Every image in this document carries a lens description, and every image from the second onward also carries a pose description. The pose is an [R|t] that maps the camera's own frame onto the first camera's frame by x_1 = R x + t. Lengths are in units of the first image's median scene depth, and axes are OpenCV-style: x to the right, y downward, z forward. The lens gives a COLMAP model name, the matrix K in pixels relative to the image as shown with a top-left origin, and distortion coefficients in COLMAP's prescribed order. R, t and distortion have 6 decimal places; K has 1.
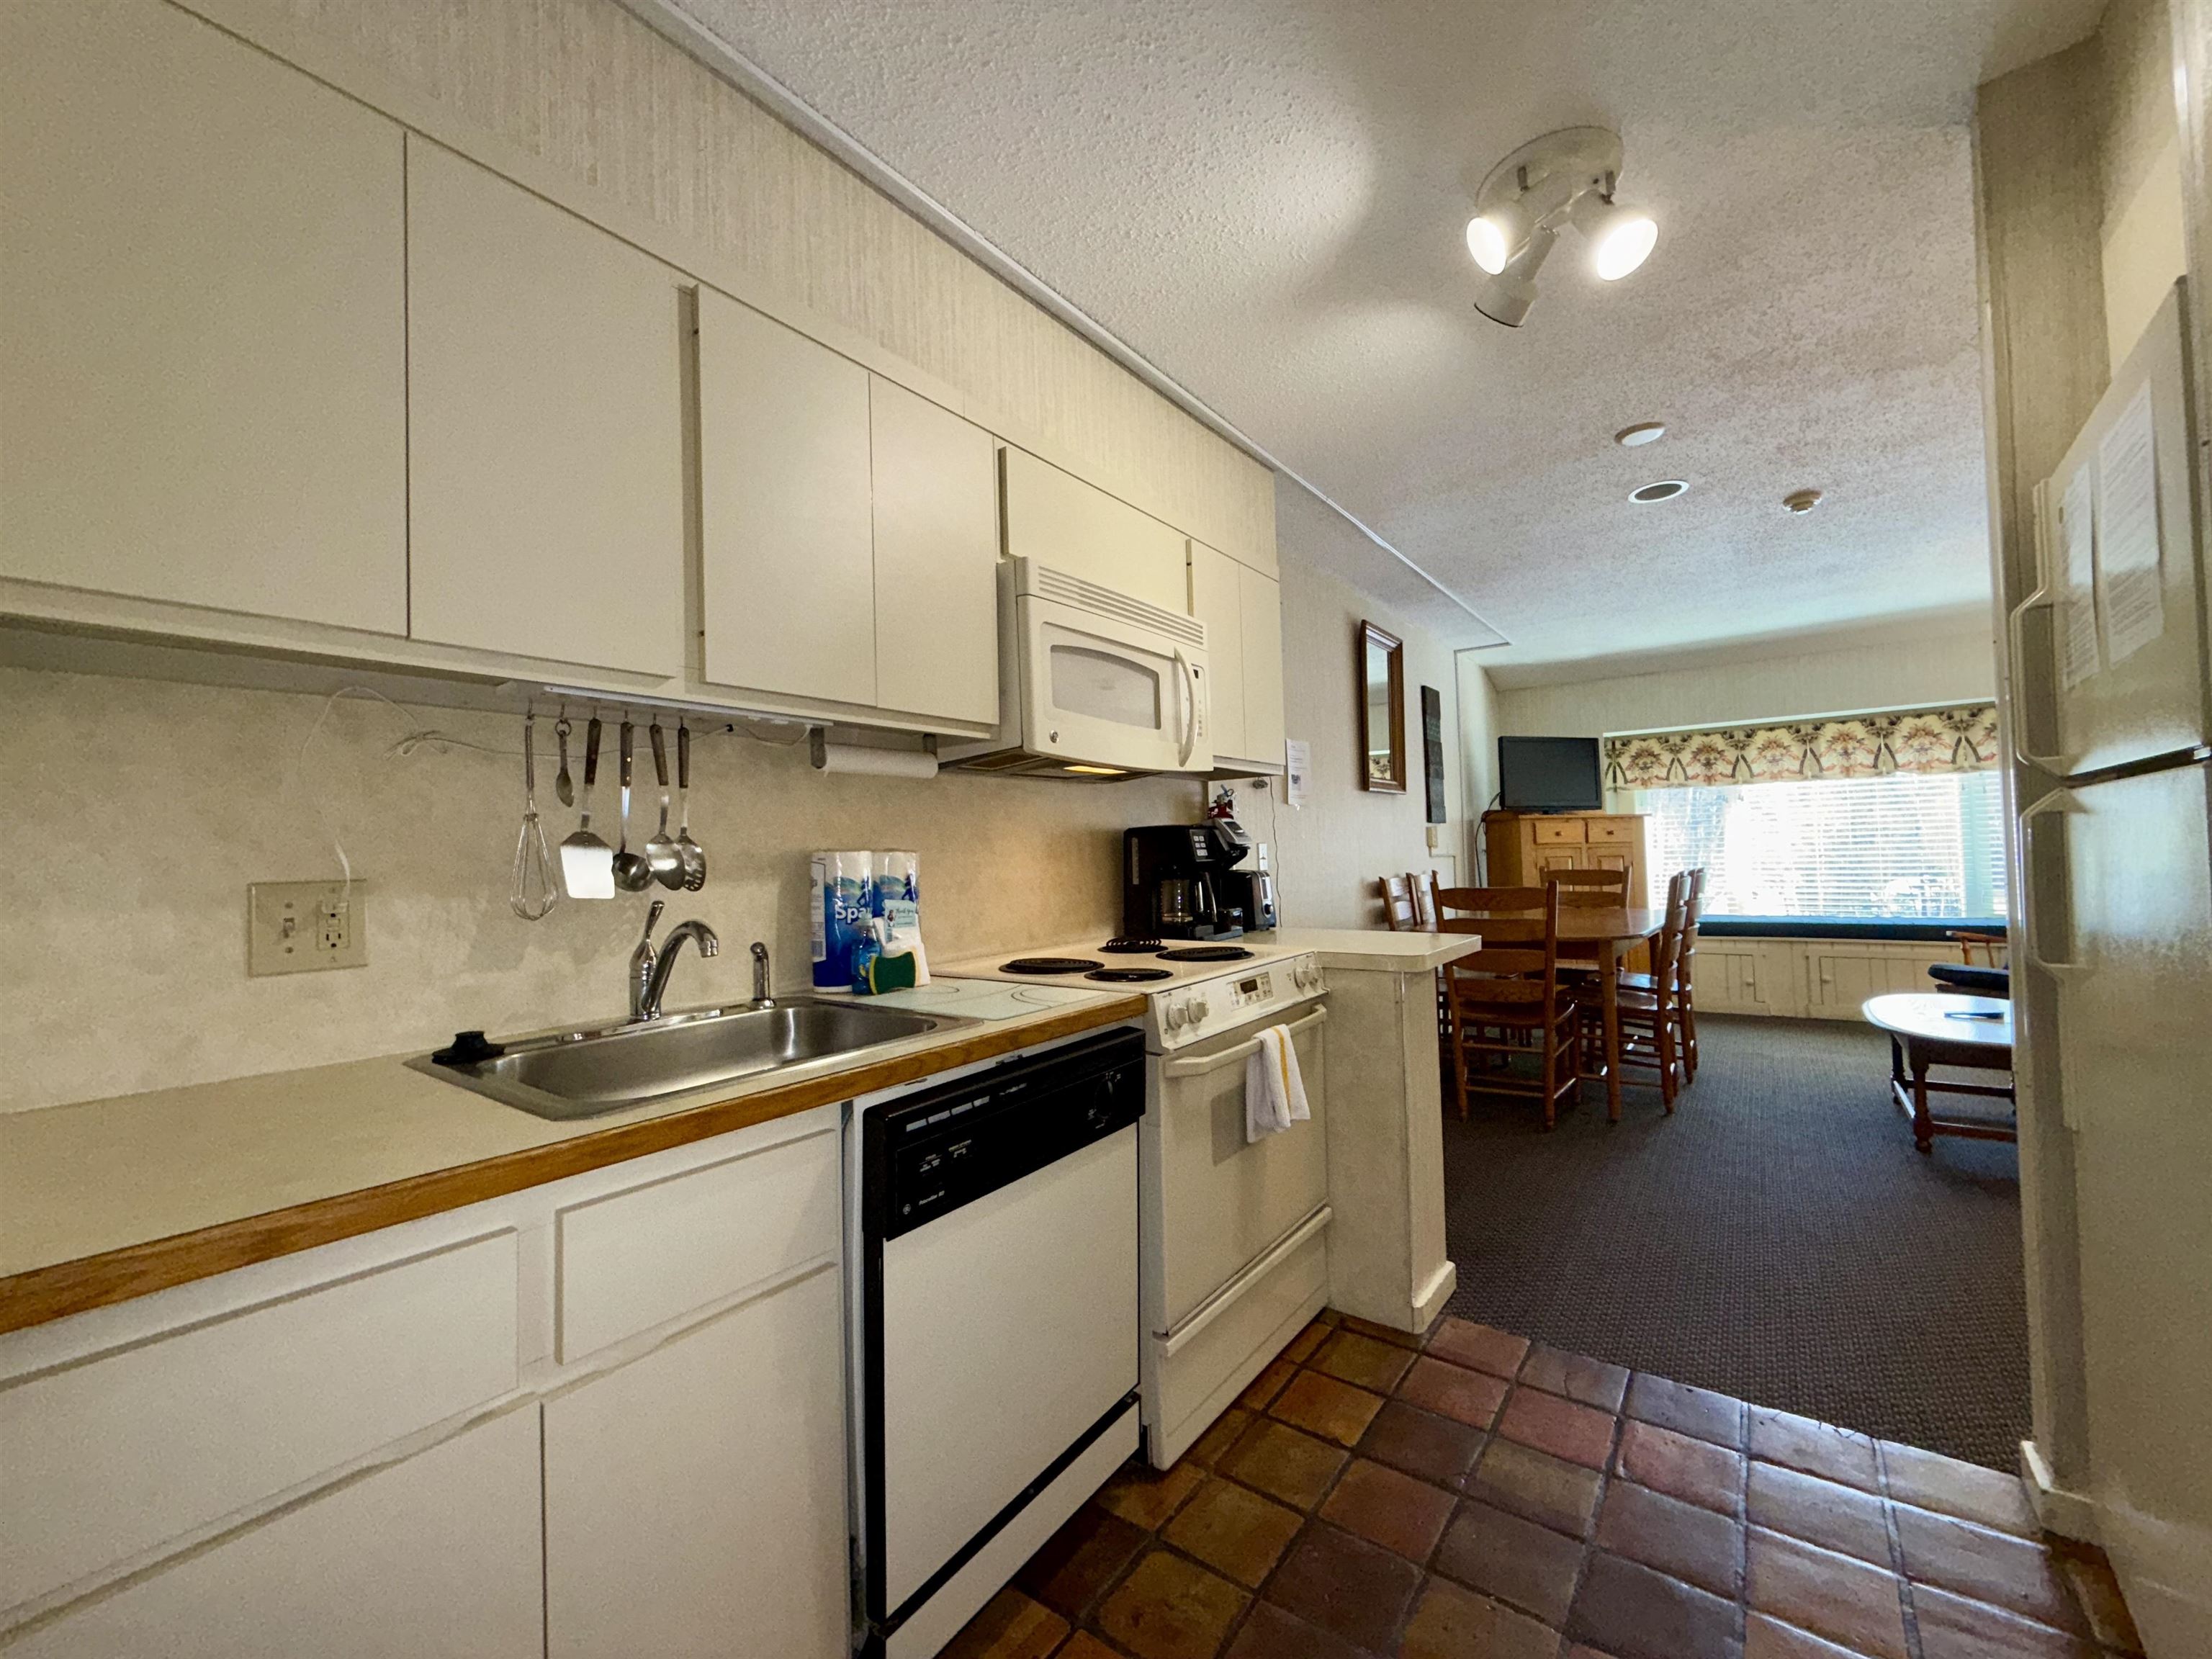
lens RADIAL K [[892.2, 0, 1106.0], [0, 892.2, 829.5], [0, 0, 1]] dist [-0.001227, -0.000082]
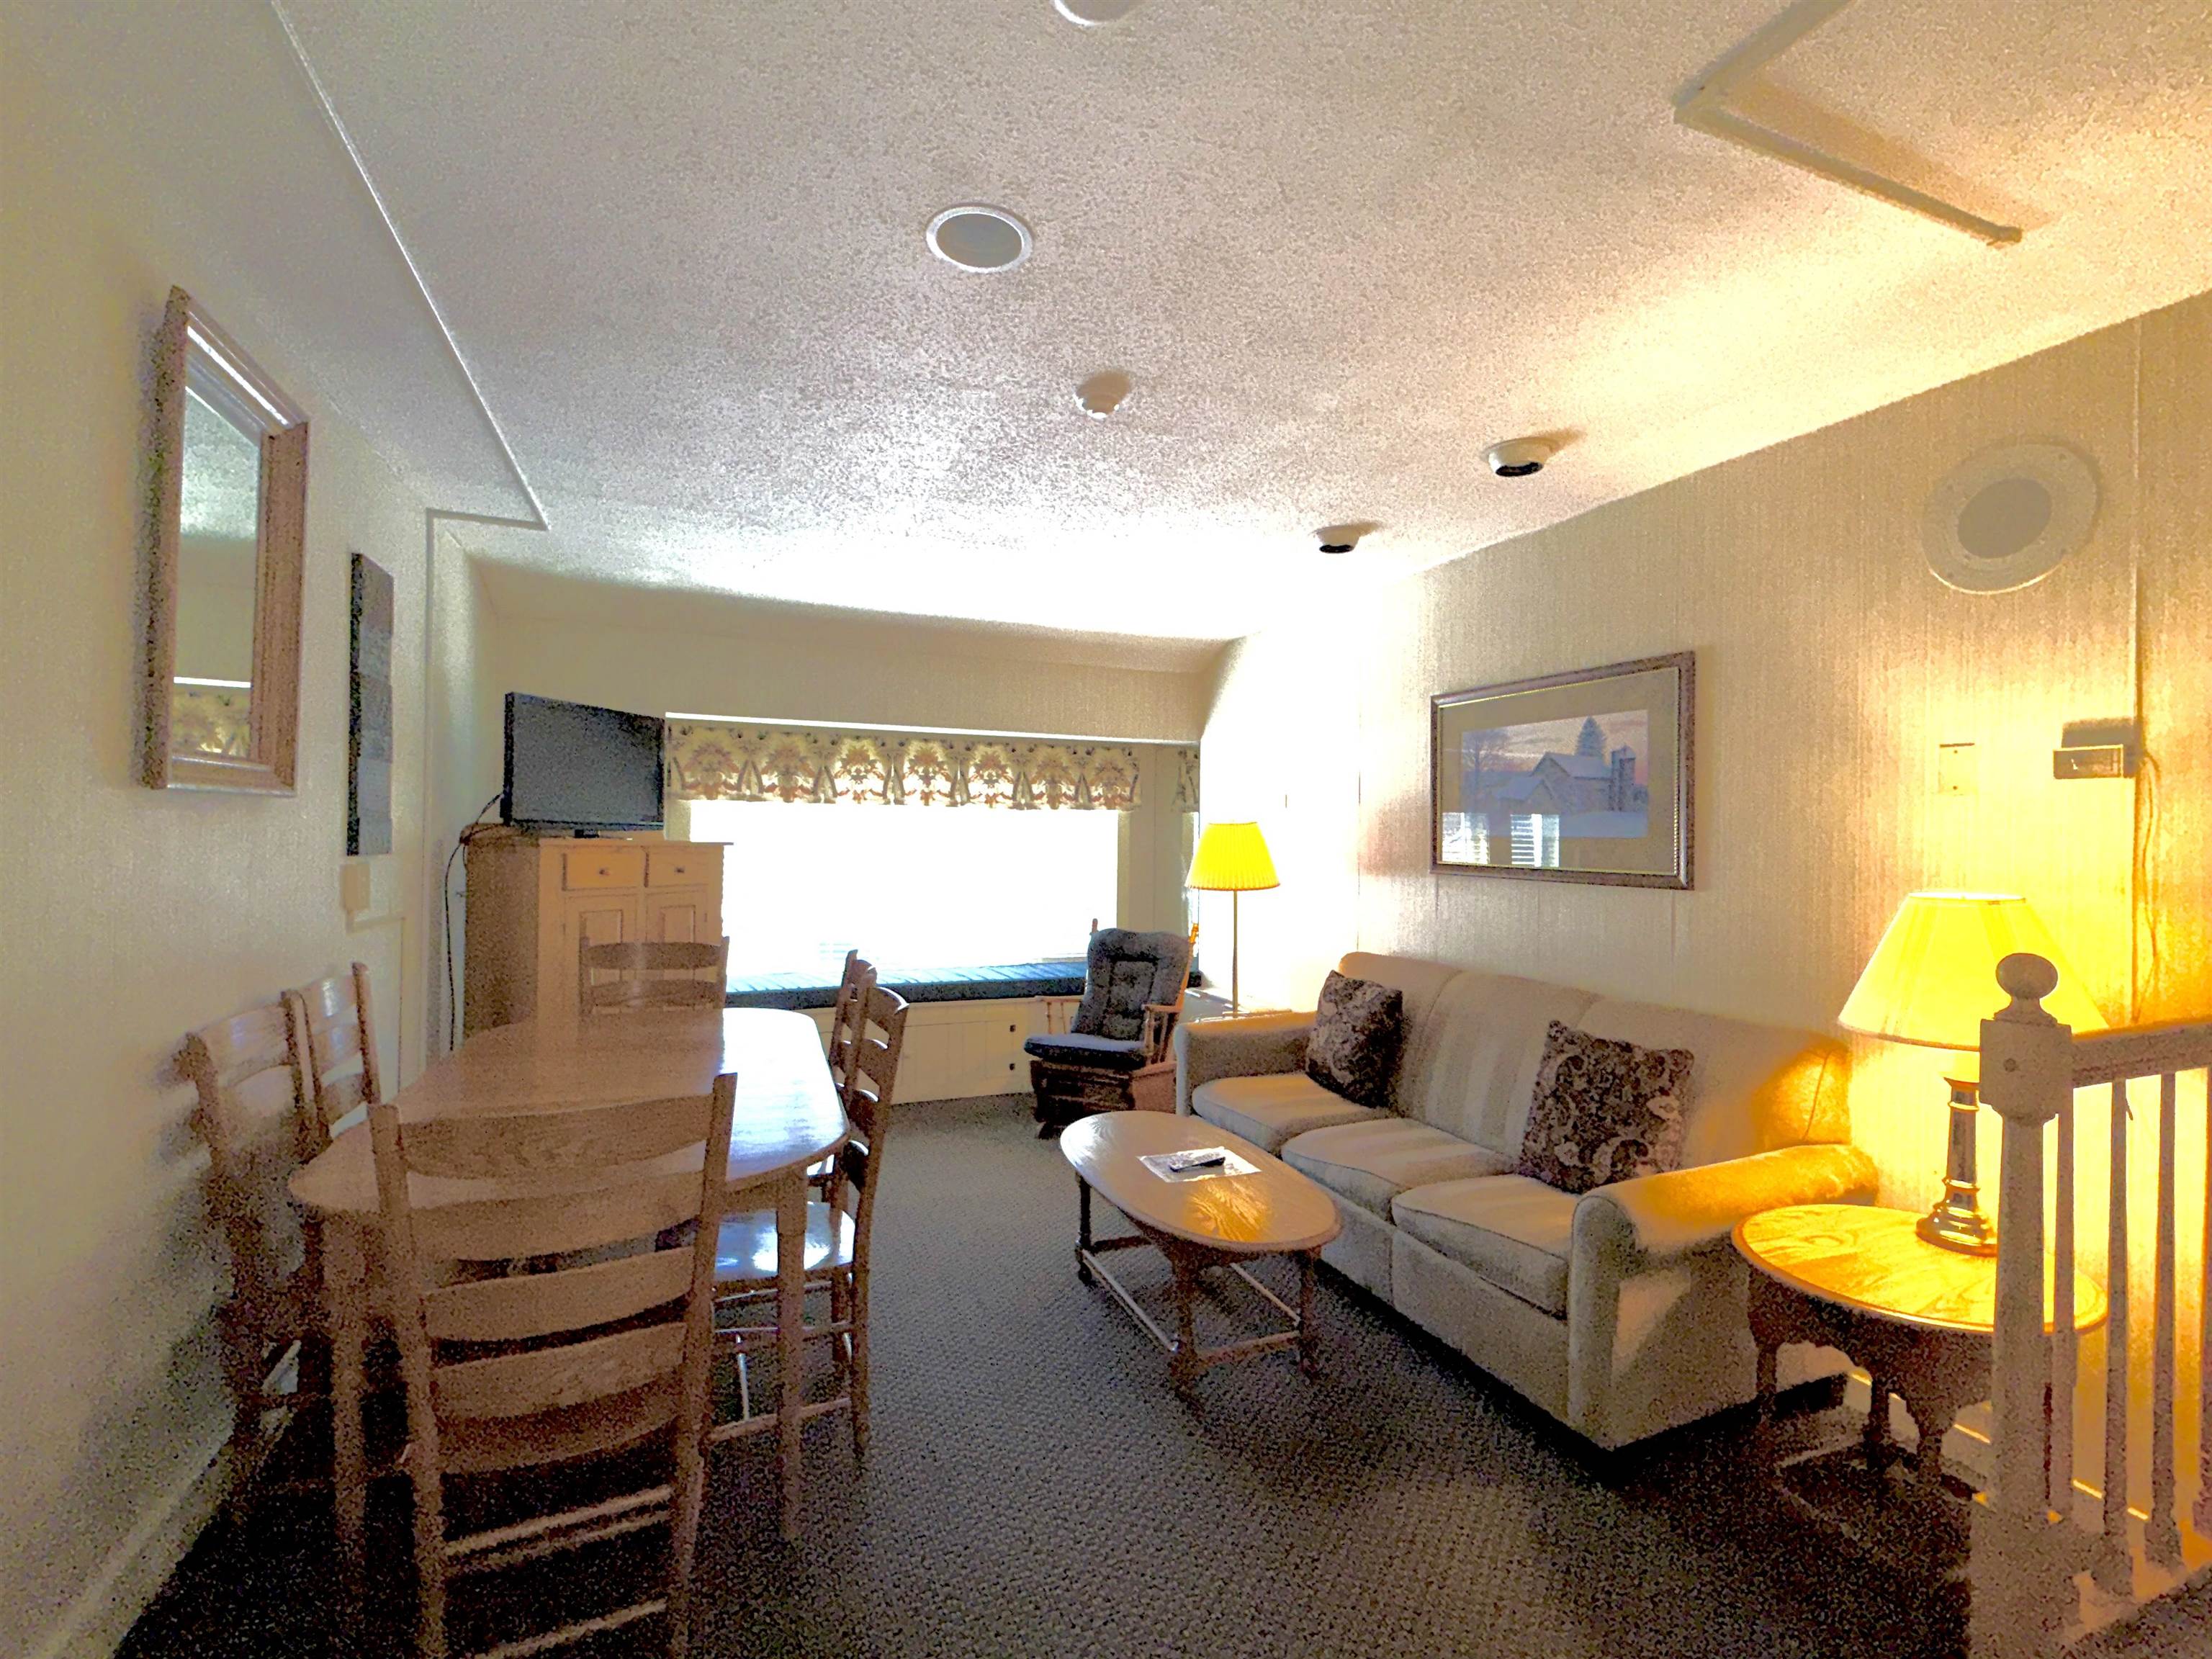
lens RADIAL K [[988.4, 0, 1106.0], [0, 988.4, 829.5], [0, 0, 1]] dist [-0.001252, 0.000028]
pose [[0.526713, 0.043743, 0.848917, 0.121771], [-0.058309, 0.998182, -0.015256, -0.032168], [-0.848041, -0.041464, 0.528306, 0.363745]]
